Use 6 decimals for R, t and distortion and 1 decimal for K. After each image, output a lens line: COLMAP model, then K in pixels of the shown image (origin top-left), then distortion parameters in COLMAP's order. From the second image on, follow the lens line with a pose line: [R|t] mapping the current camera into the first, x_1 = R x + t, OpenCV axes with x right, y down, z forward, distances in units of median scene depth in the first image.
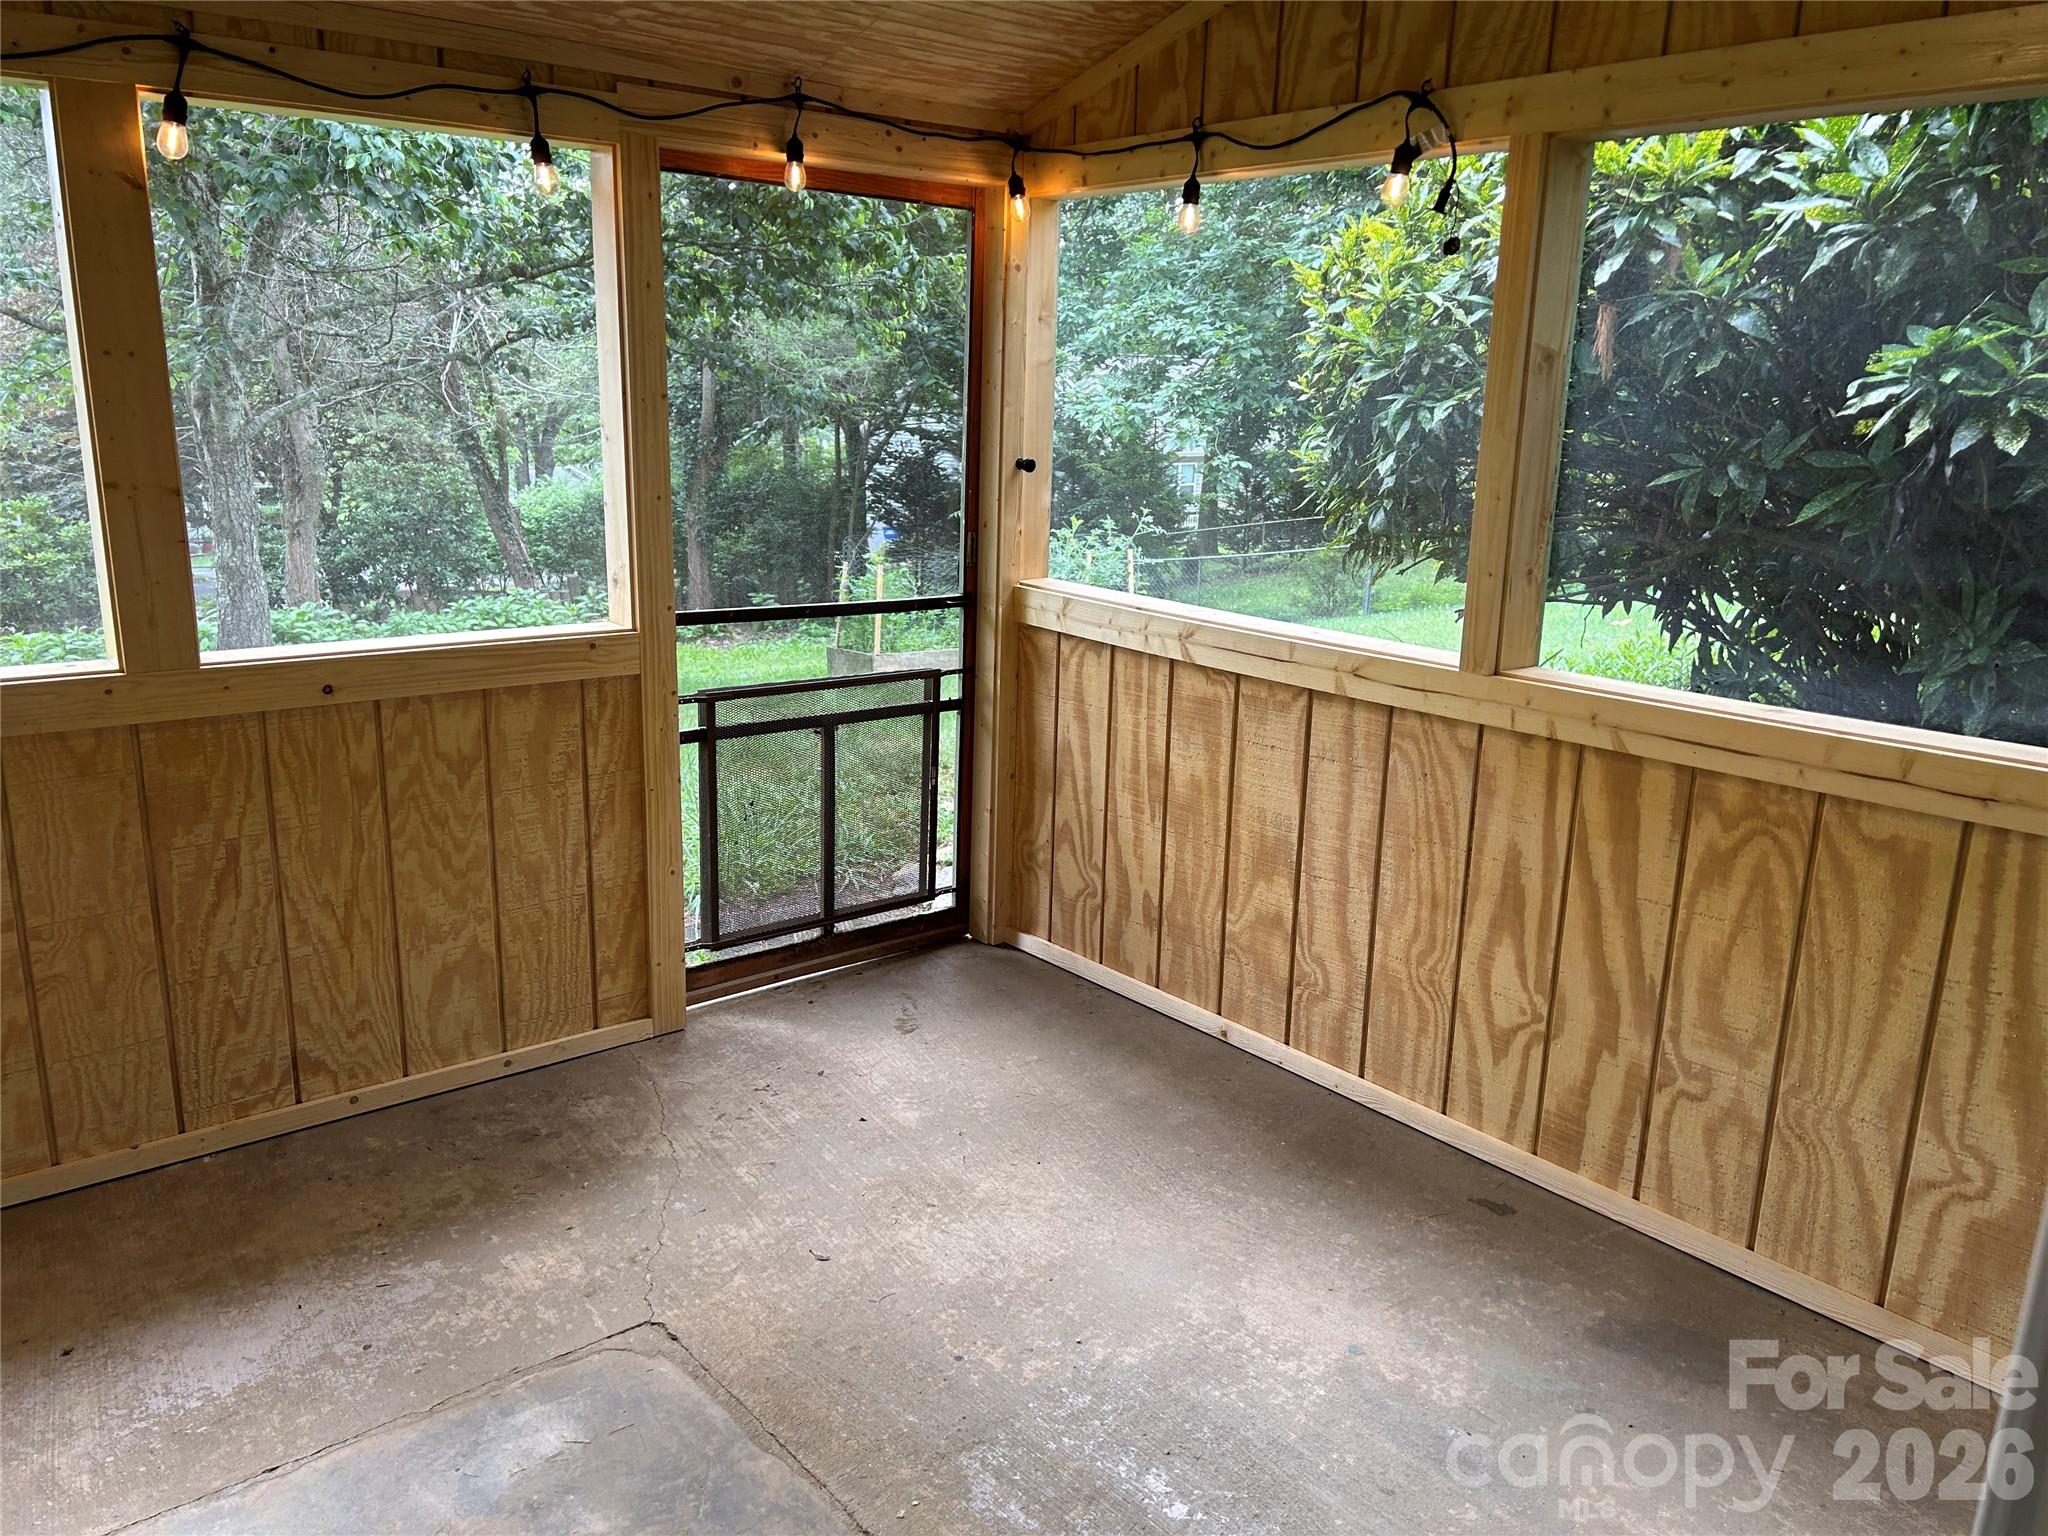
lens RADIAL K [[1527.3, 0, 1023.7], [0, 1527.3, 762.8], [0, 0, 1]] dist [0.053545, -0.066575]
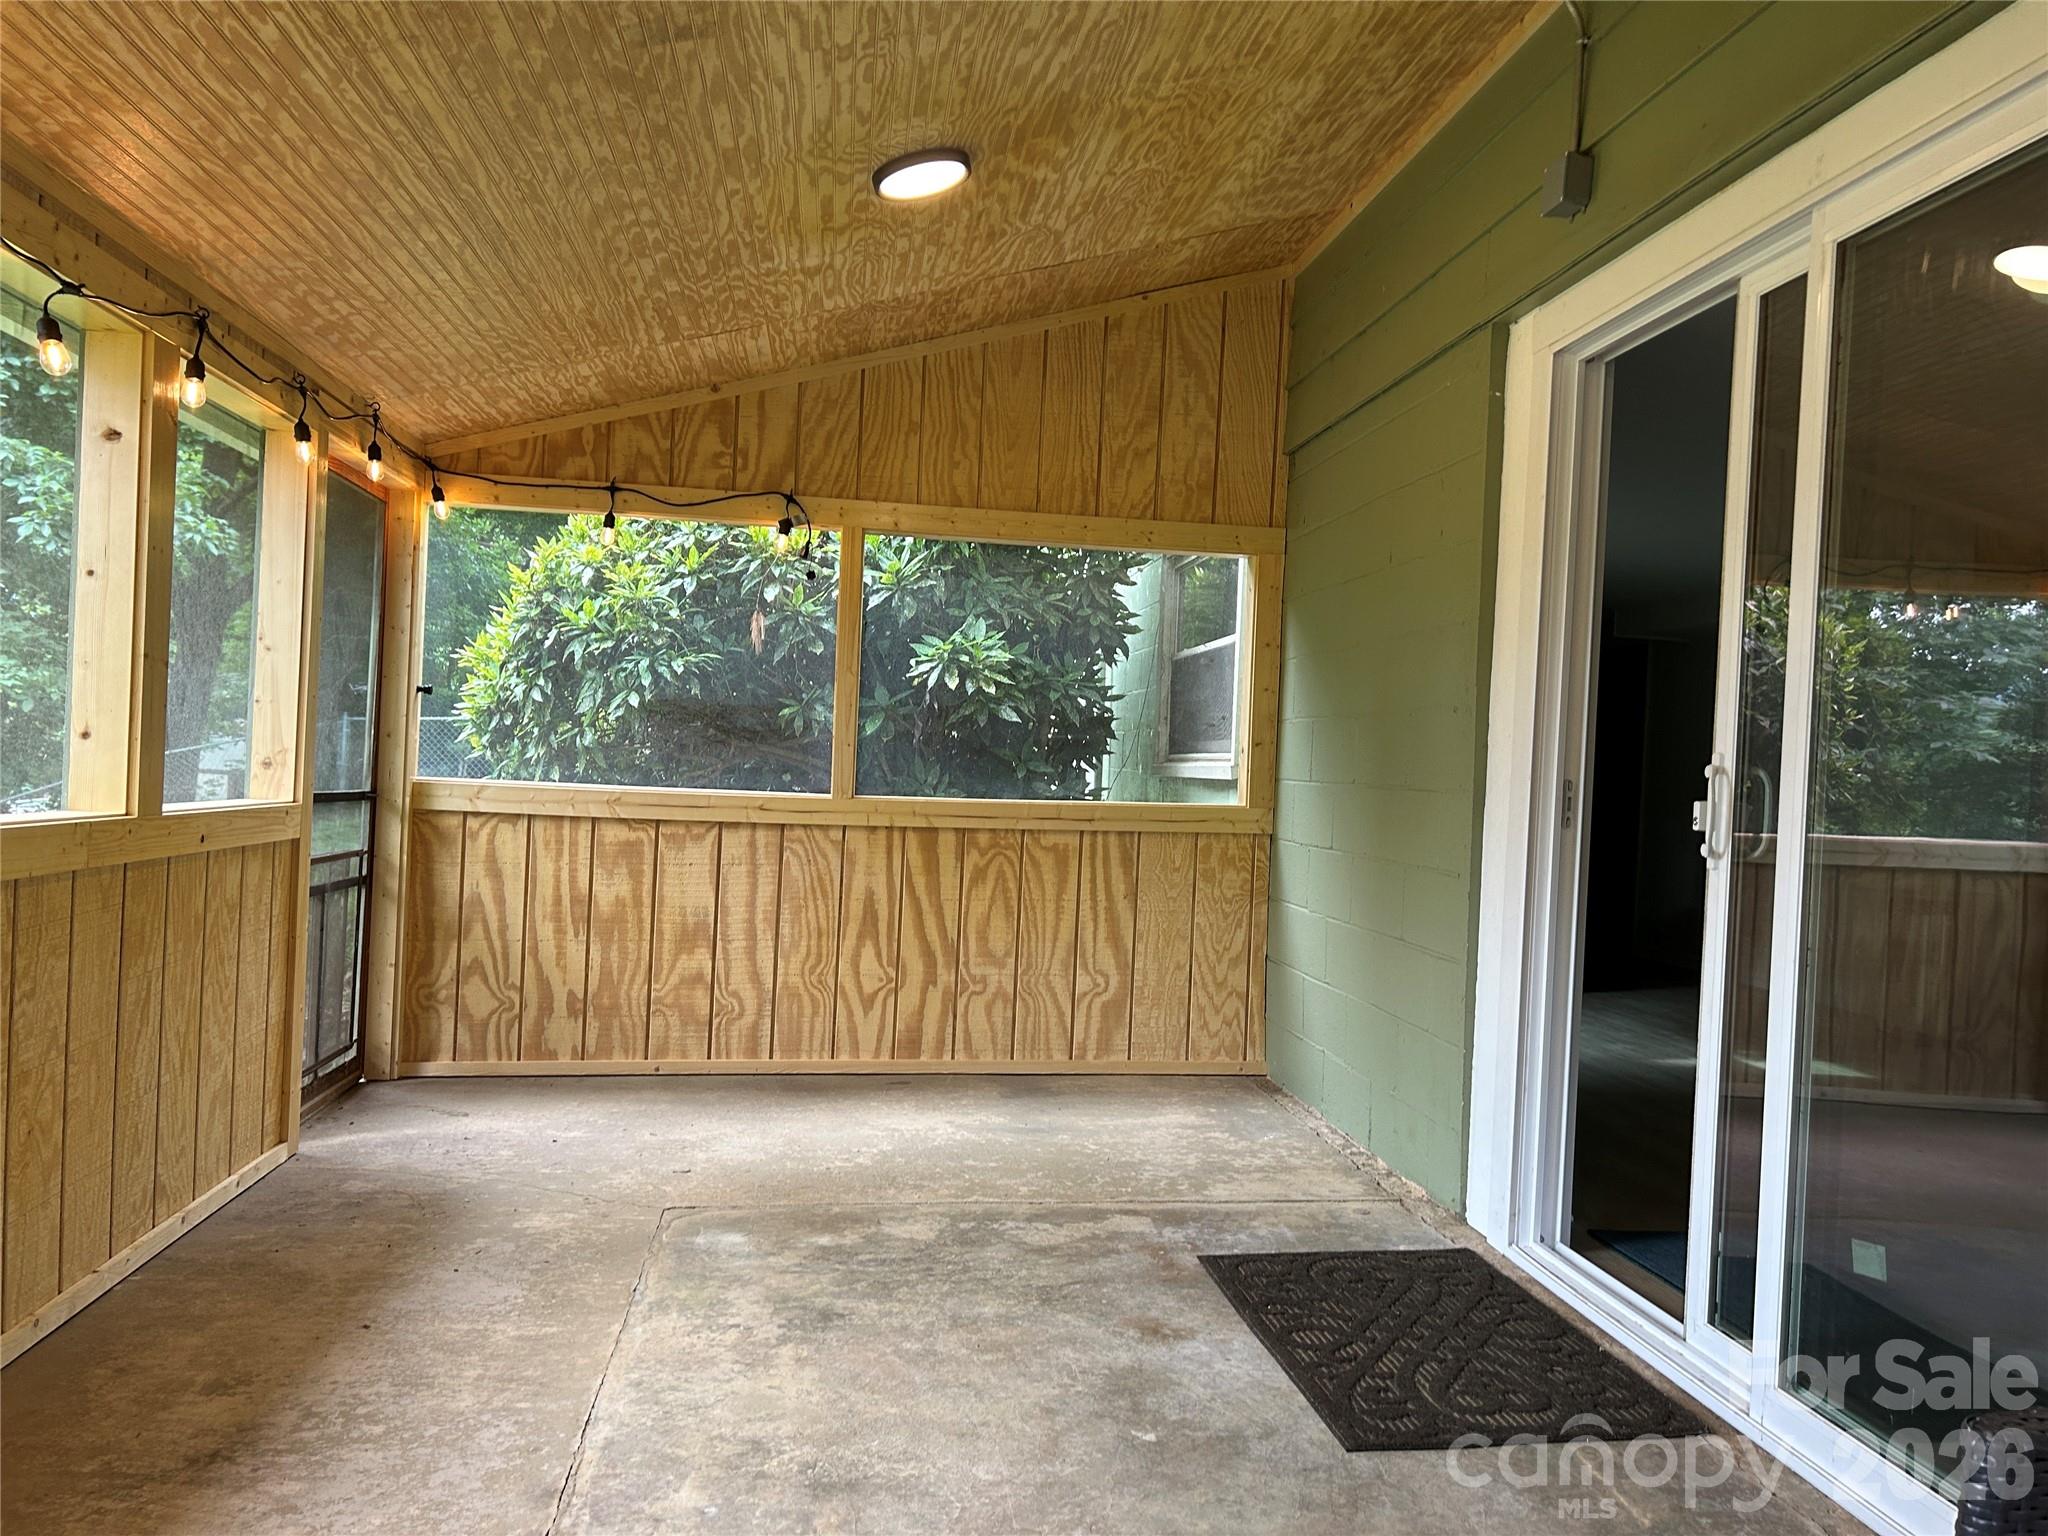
lens RADIAL K [[1527.3, 0, 1023.7], [0, 1527.3, 762.8], [0, 0, 1]] dist [0.053545, -0.066575]
pose [[0.529381, -0.002455, 0.848381, -1.032308], [0.178716, 0.977879, -0.108688, 0.125021], [-0.829347, 0.209156, 0.518109, -0.128809]]
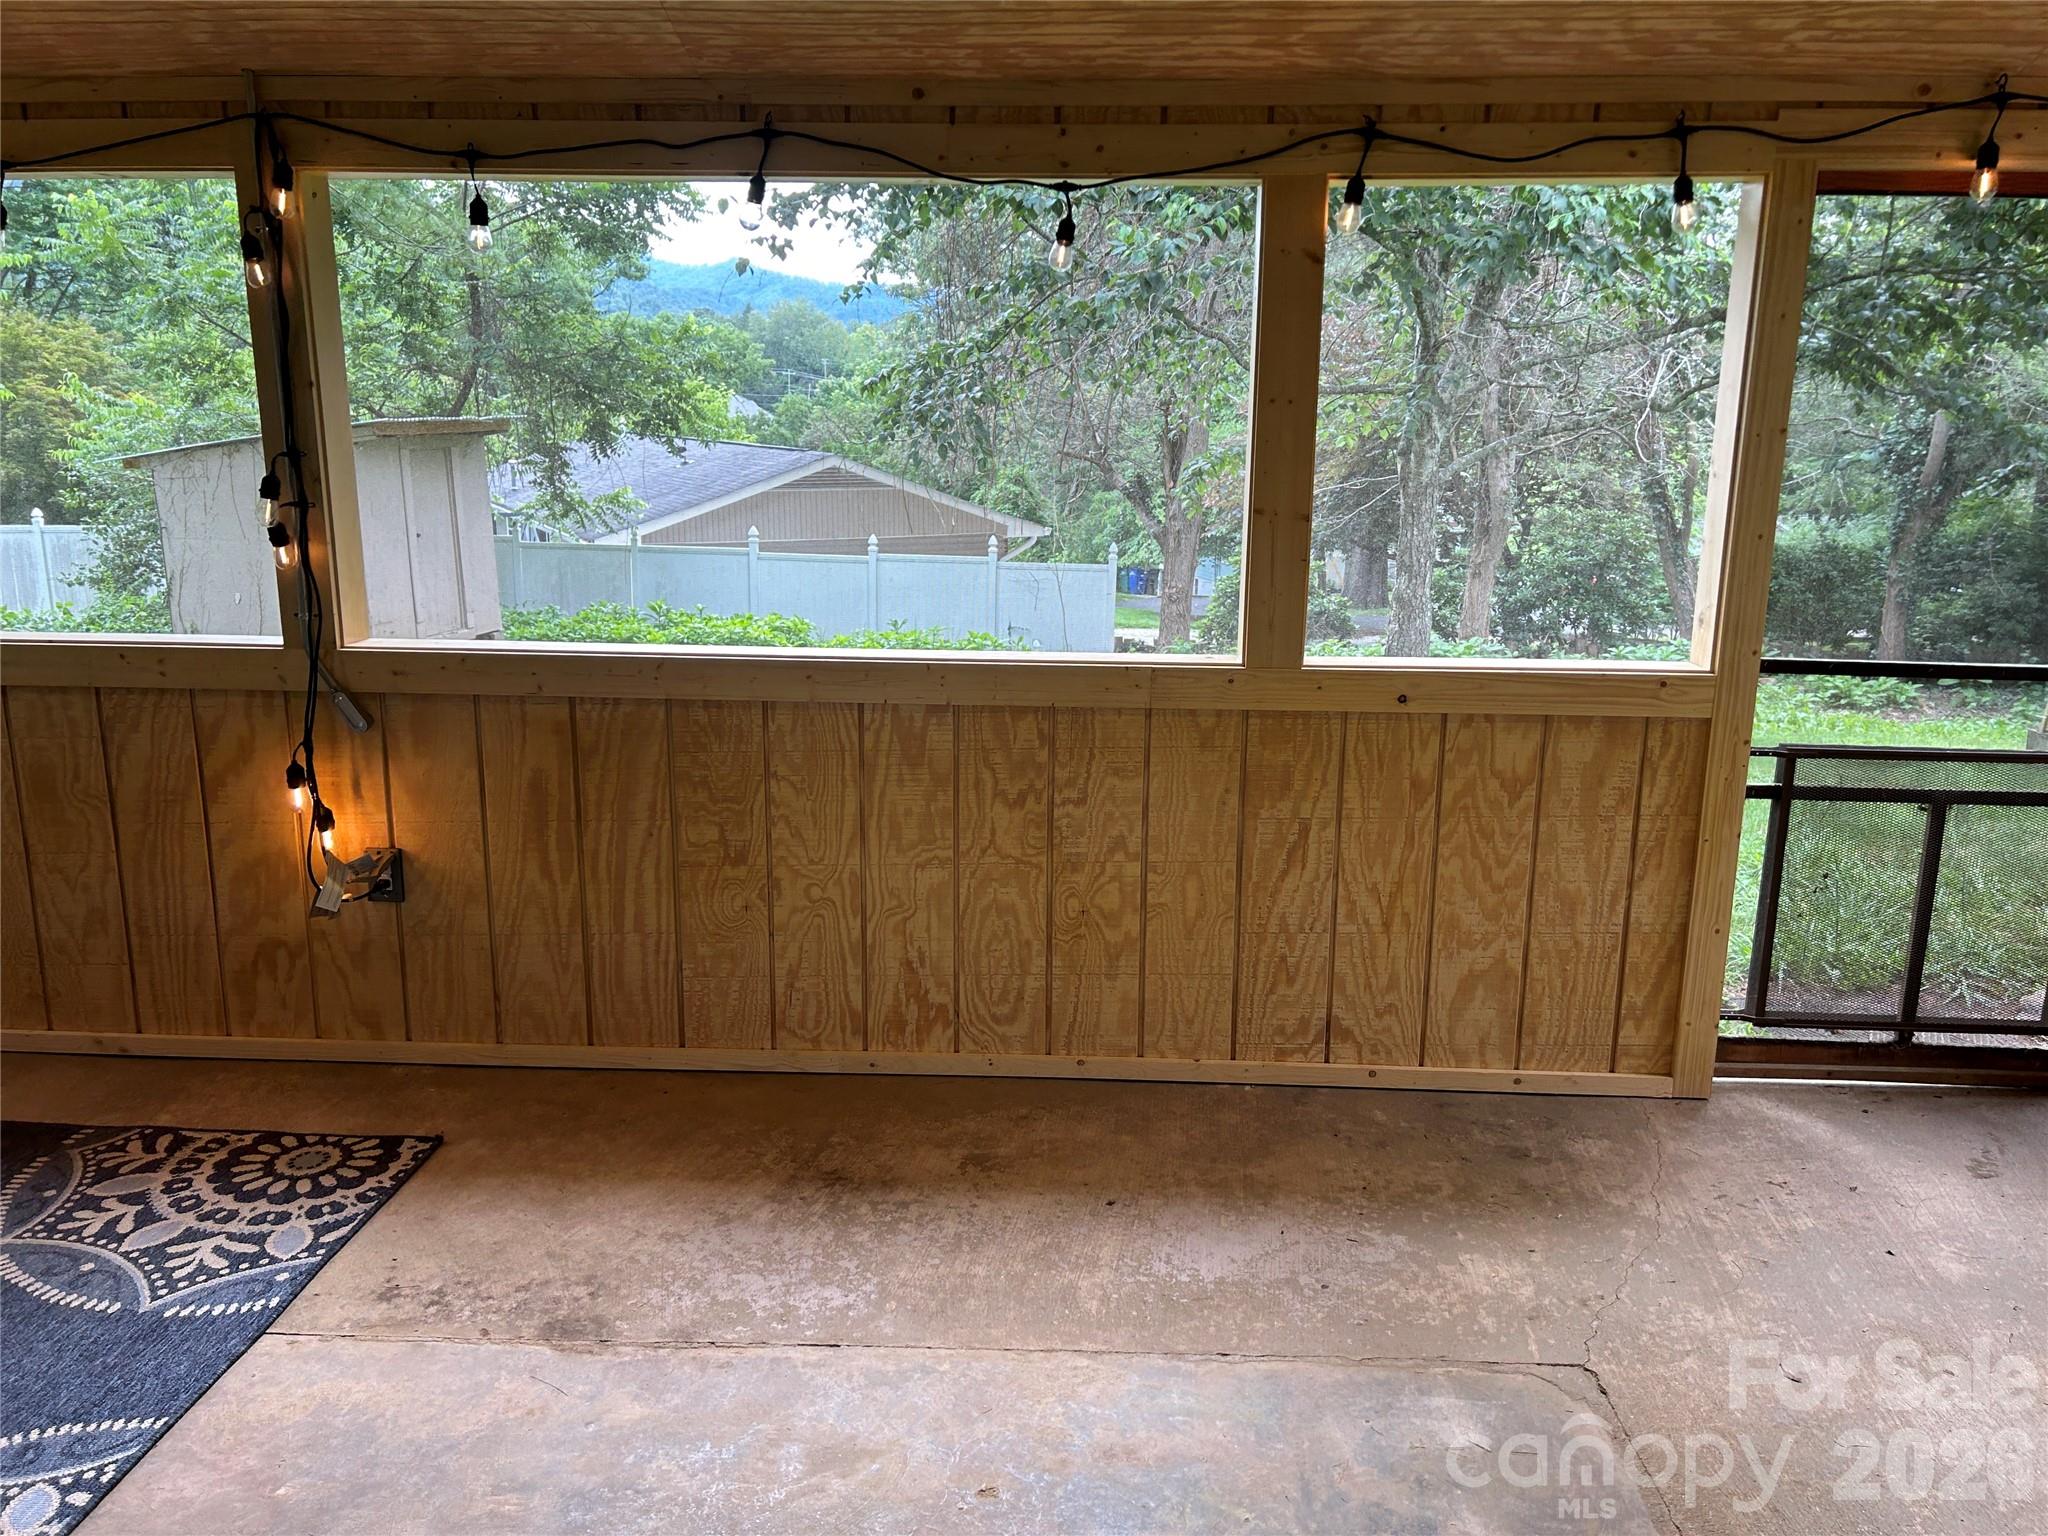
lens RADIAL K [[1526.8, 0, 1031.5], [0, 1526.8, 739.8], [0, 0, 1]] dist [0.048948, -0.052020]
pose [[0.748551, 0.120431, -0.652049, 0.064707], [-0.149585, 0.988689, 0.010884, 0.008979], [0.645985, 0.089390, 0.758098, -0.002256]]
